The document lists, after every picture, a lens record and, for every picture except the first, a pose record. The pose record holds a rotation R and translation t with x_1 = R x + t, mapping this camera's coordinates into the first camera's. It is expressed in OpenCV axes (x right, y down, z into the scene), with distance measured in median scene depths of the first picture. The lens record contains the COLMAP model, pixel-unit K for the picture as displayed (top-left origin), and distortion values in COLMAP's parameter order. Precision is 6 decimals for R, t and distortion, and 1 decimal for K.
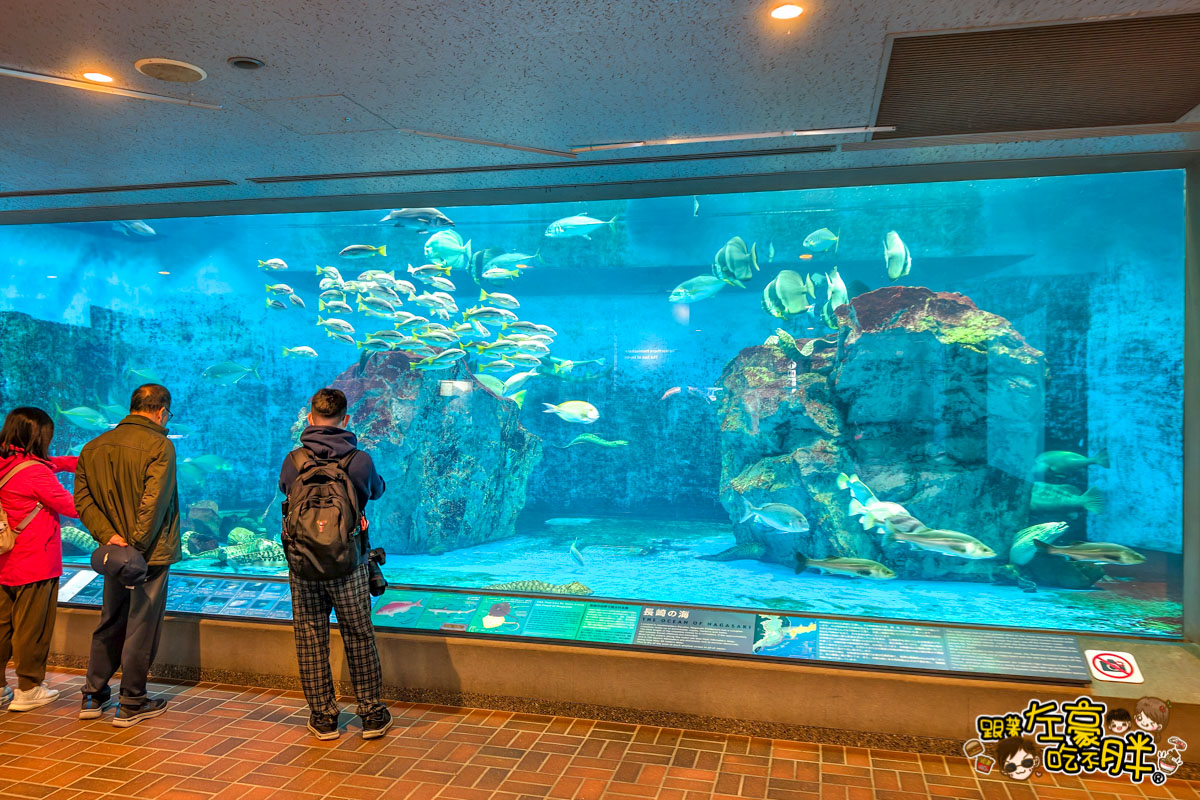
lens RADIAL K [[863.8, 0, 600.0], [0, 863.8, 400.0], [0, 0, 1]] dist [0.006025, 0.002965]
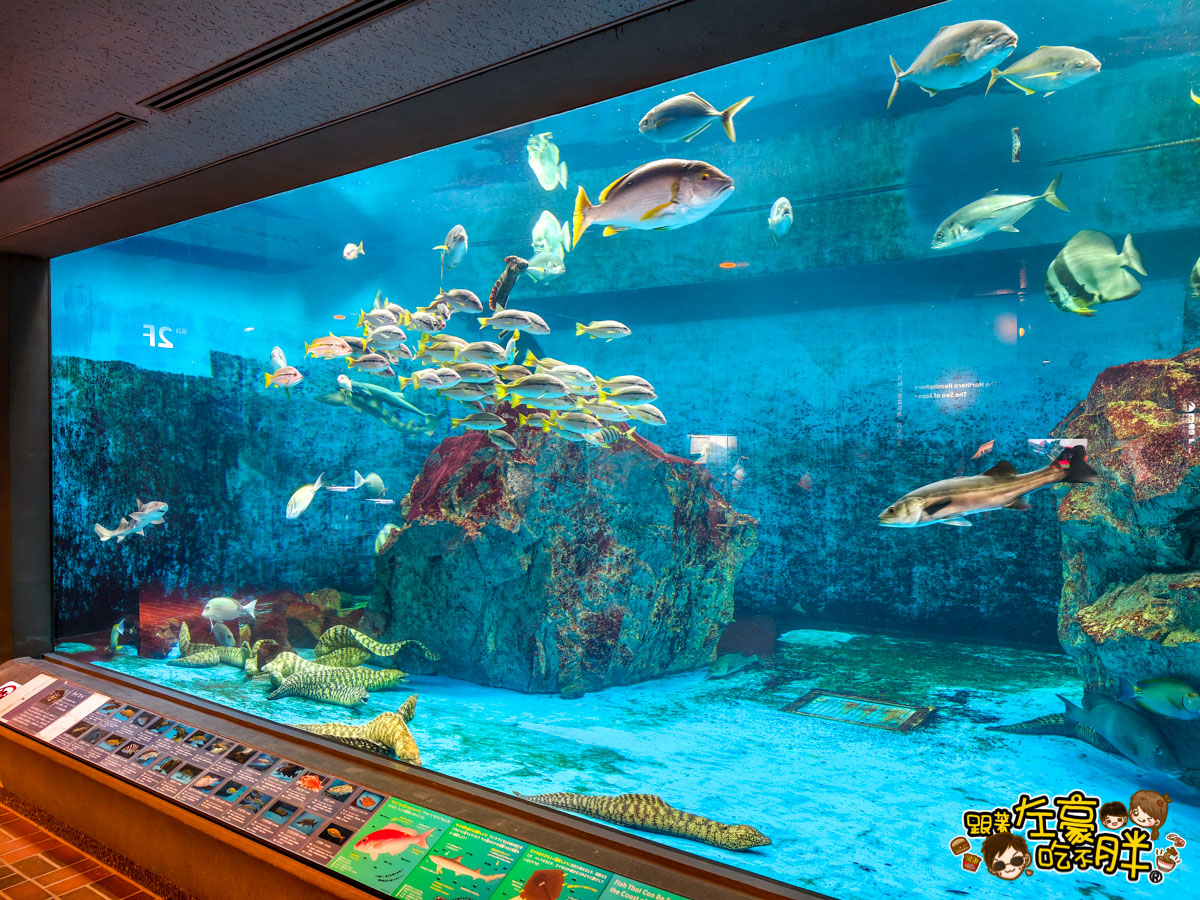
lens RADIAL K [[842.3, 0, 600.0], [0, 842.3, 450.0], [0, 0, 1]] dist [0.056997, -0.086919]
pose [[0.925162, -0.007536, -0.379497, 0.074603], [0.005760, 0.999966, -0.005817, -0.006325], [0.379528, 0.003196, 0.925175, 0.382290]]
